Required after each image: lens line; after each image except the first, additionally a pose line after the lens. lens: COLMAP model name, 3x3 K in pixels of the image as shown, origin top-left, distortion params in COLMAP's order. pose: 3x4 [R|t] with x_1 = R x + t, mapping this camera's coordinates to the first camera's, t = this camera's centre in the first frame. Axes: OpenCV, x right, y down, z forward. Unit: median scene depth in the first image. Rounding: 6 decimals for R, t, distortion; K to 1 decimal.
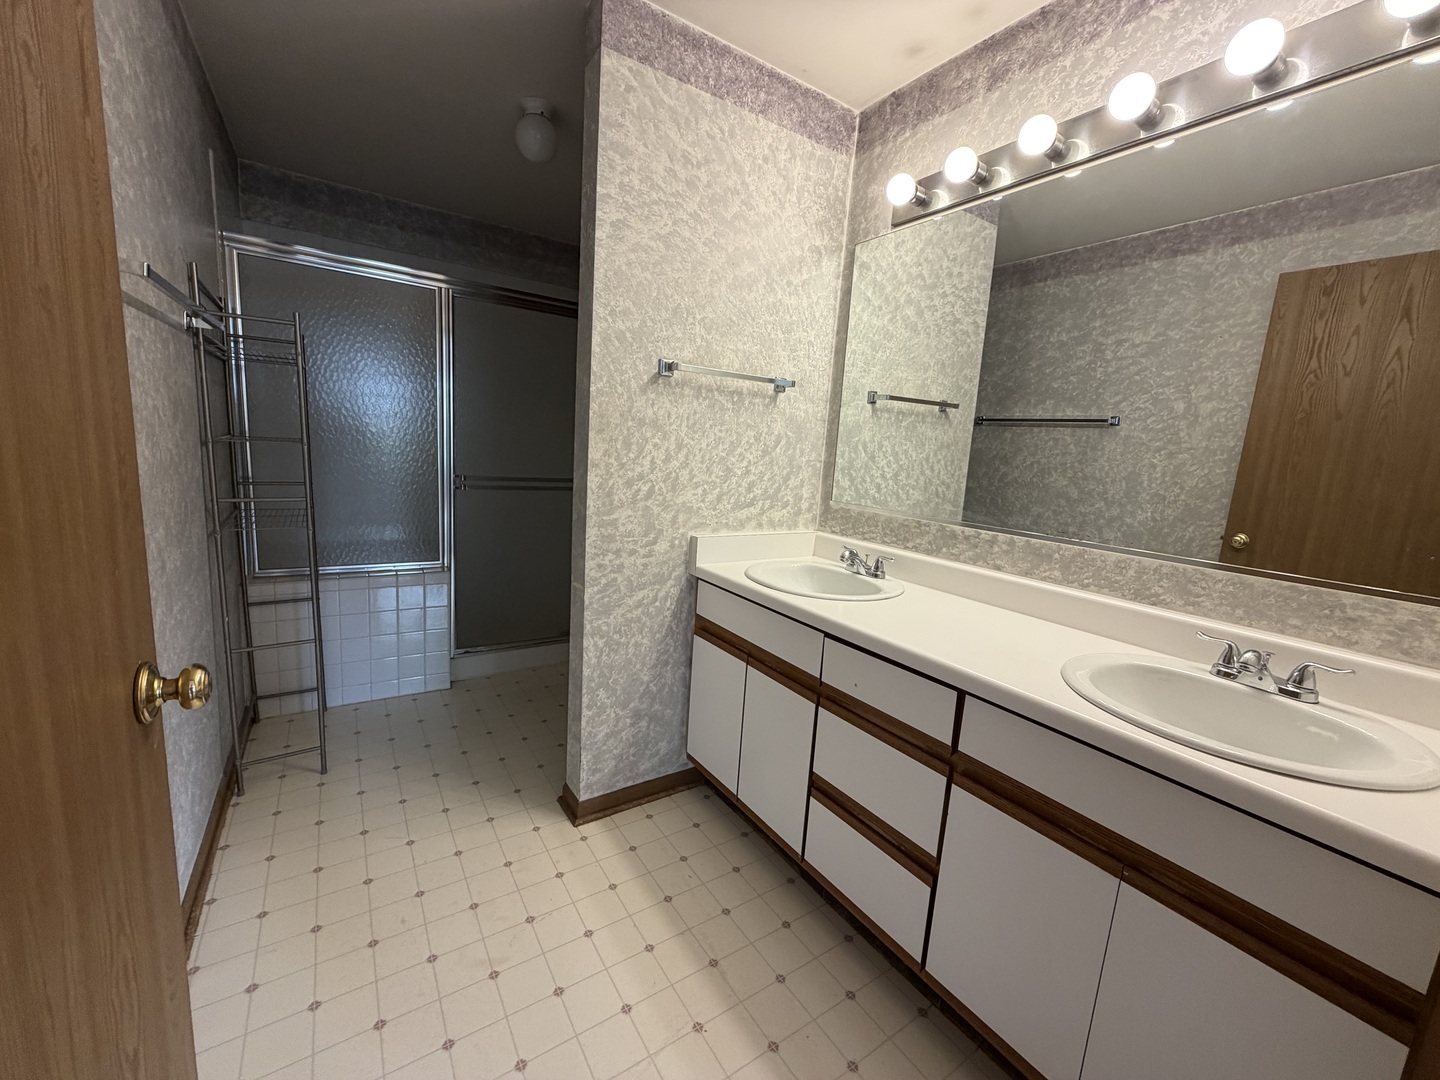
lens RADIAL K [[574.6, 0, 716.0], [0, 574.6, 541.7], [0, 0, 1]] dist [-0.001386, -0.000626]
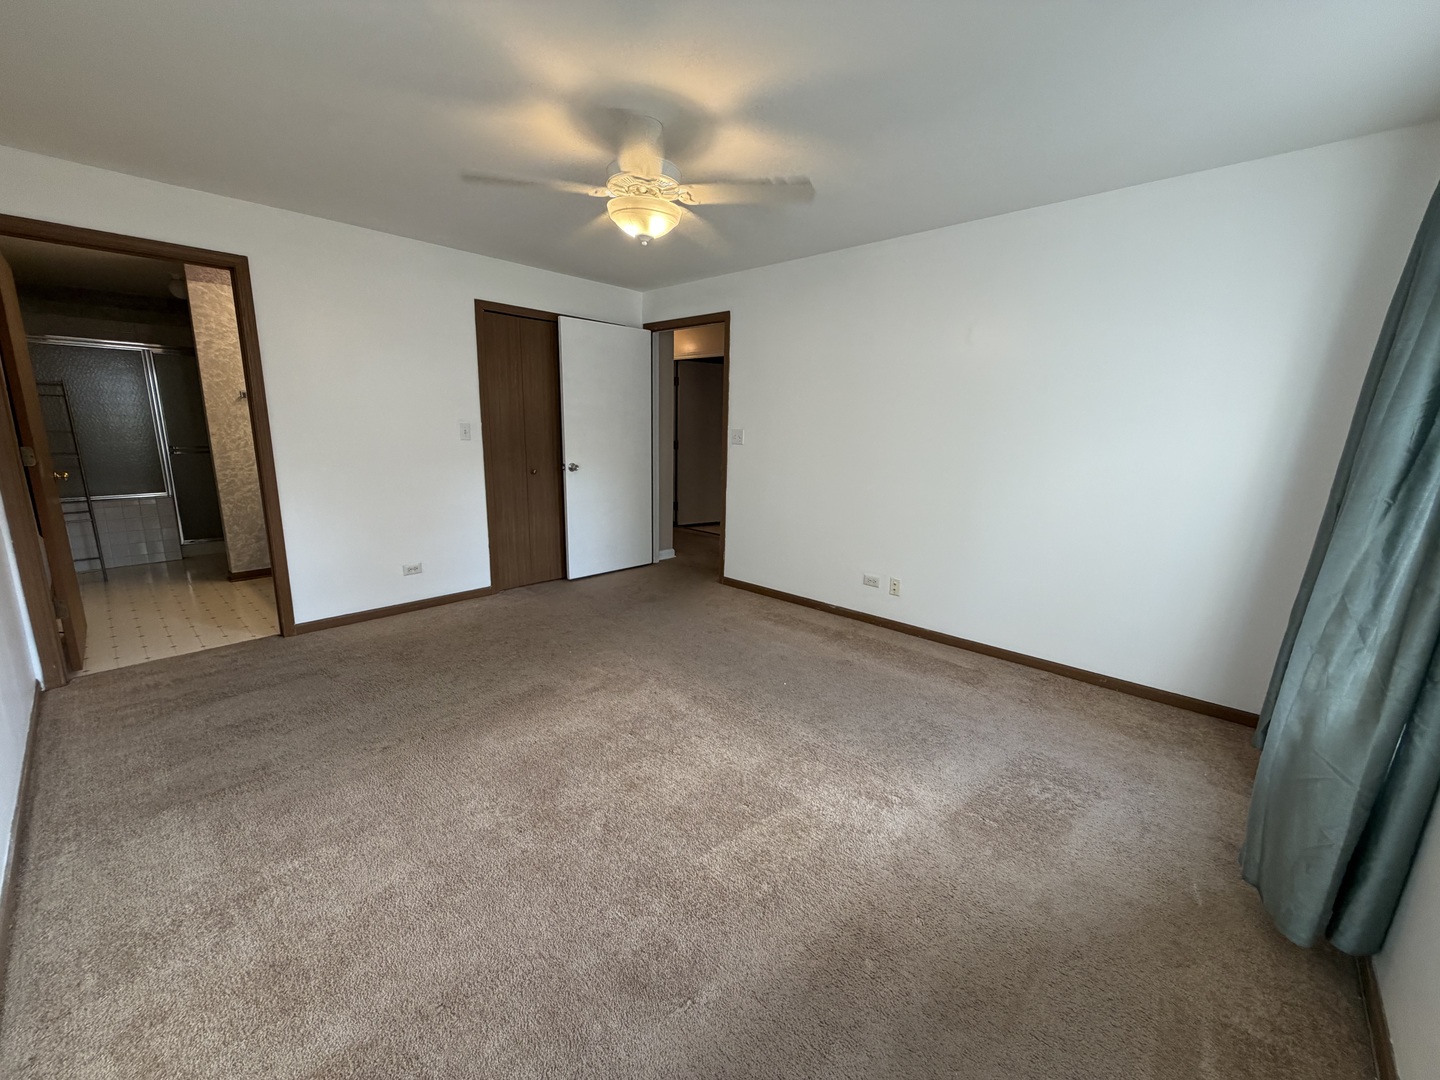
lens RADIAL K [[574.6, 0, 716.0], [0, 574.6, 541.7], [0, 0, 1]] dist [-0.001386, -0.000626]
pose [[0.970180, -0.095536, 0.222762, 1.267822], [0.084676, 0.994729, 0.057828, 0.361975], [-0.227113, -0.037241, 0.973156, -1.901947]]
